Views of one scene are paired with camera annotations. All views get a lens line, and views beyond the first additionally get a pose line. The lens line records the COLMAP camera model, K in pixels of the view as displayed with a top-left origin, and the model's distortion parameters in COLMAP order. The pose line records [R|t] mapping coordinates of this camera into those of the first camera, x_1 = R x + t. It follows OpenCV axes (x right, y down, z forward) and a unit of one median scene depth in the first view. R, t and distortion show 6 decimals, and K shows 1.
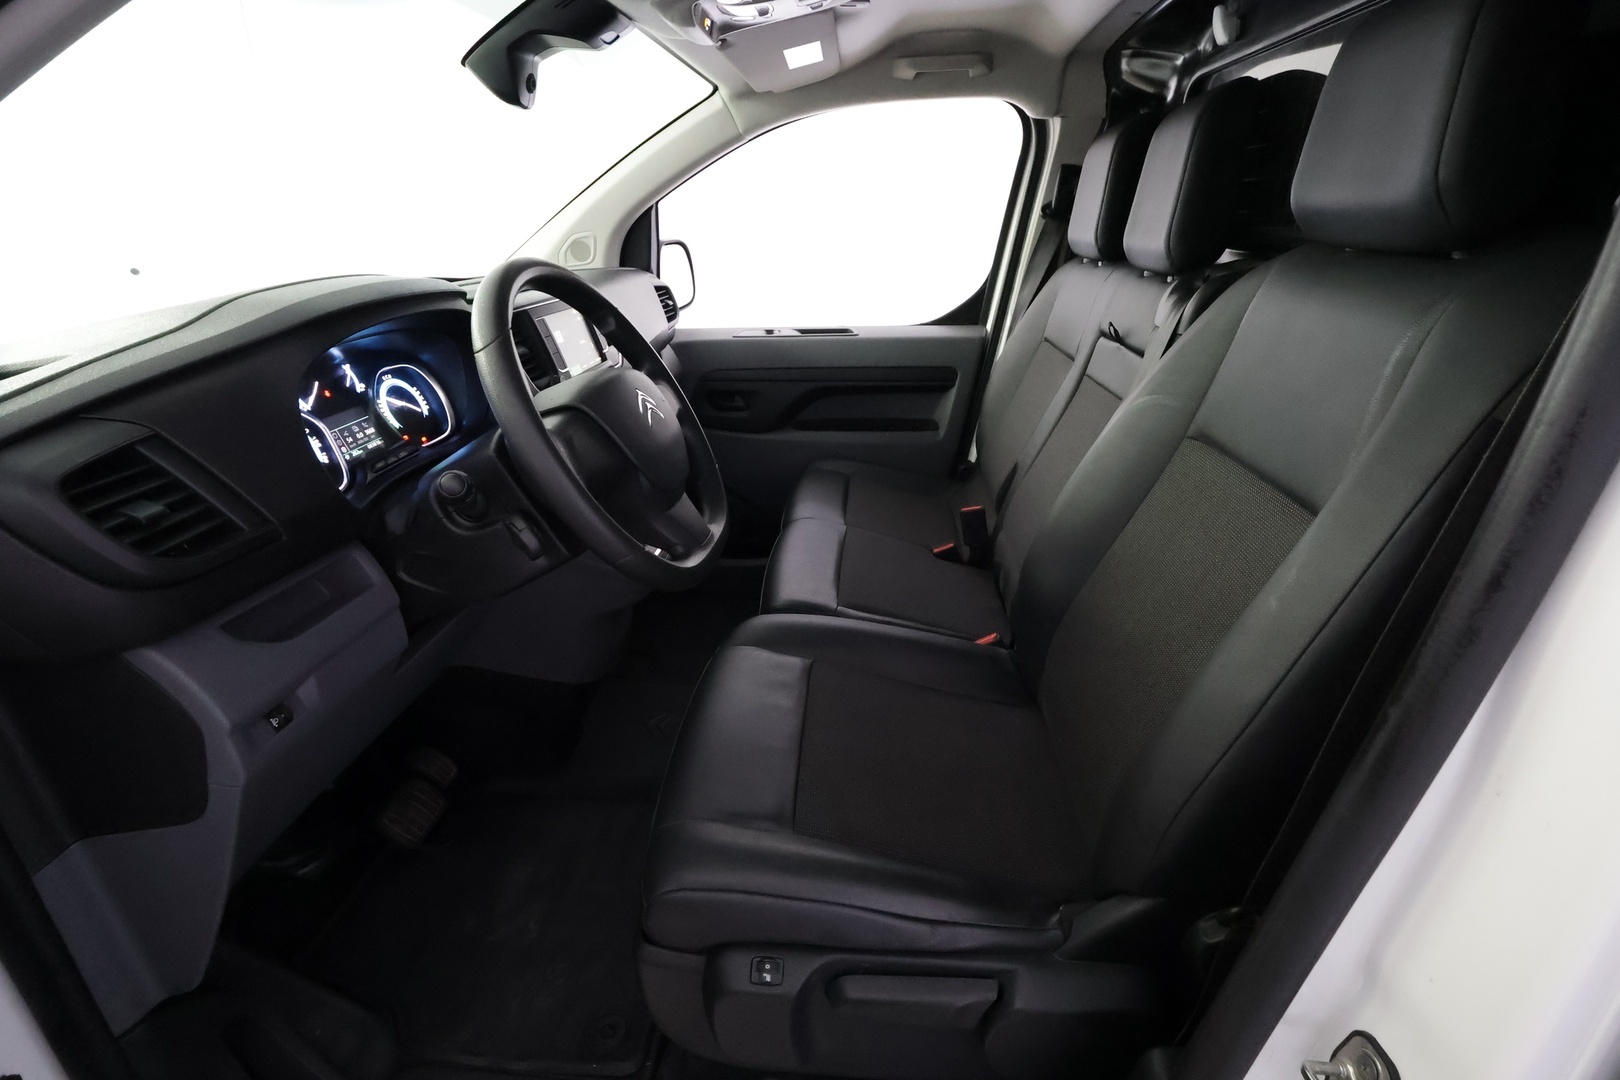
lens RADIAL K [[737.0, 0, 806.0], [0, 737.0, 536.9], [0, 0, 1]] dist [-0.003057, 0.000801]
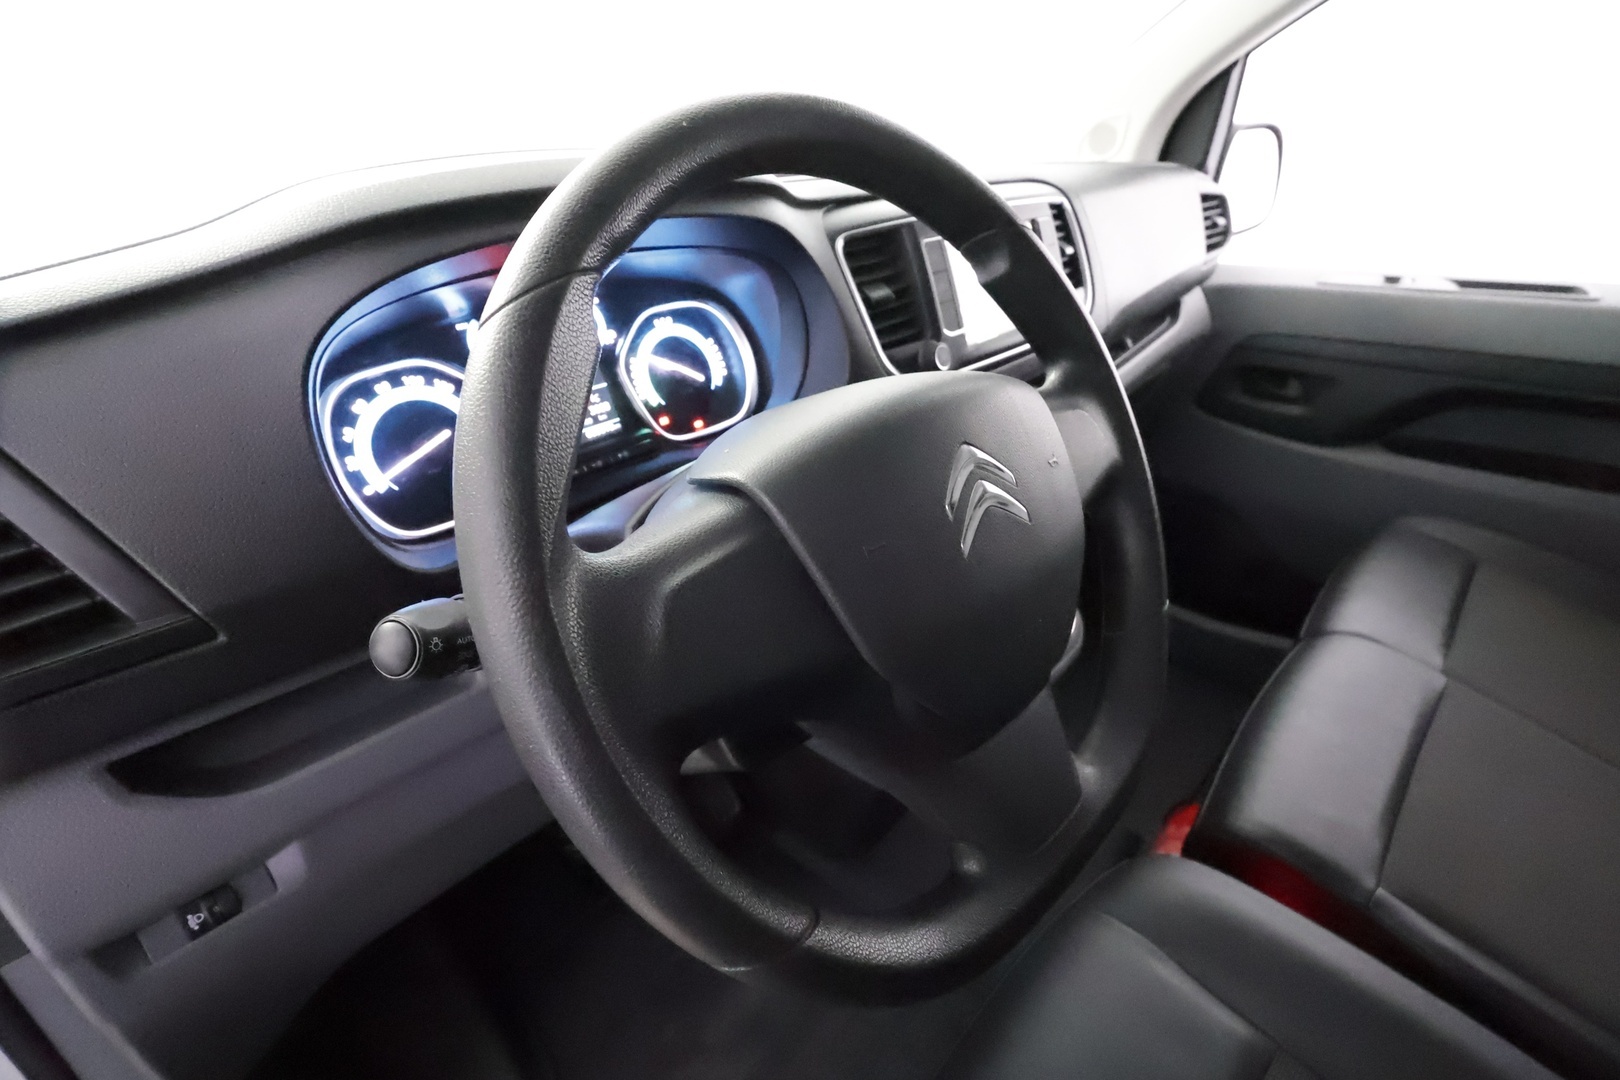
lens RADIAL K [[737.0, 0, 806.0], [0, 737.0, 536.9], [0, 0, 1]] dist [-0.003057, 0.000801]
pose [[0.779627, 0.281449, -0.559436, -0.031355], [-0.222389, 0.959521, 0.172810, -0.087583], [0.585427, -0.010315, 0.810659, 0.275613]]
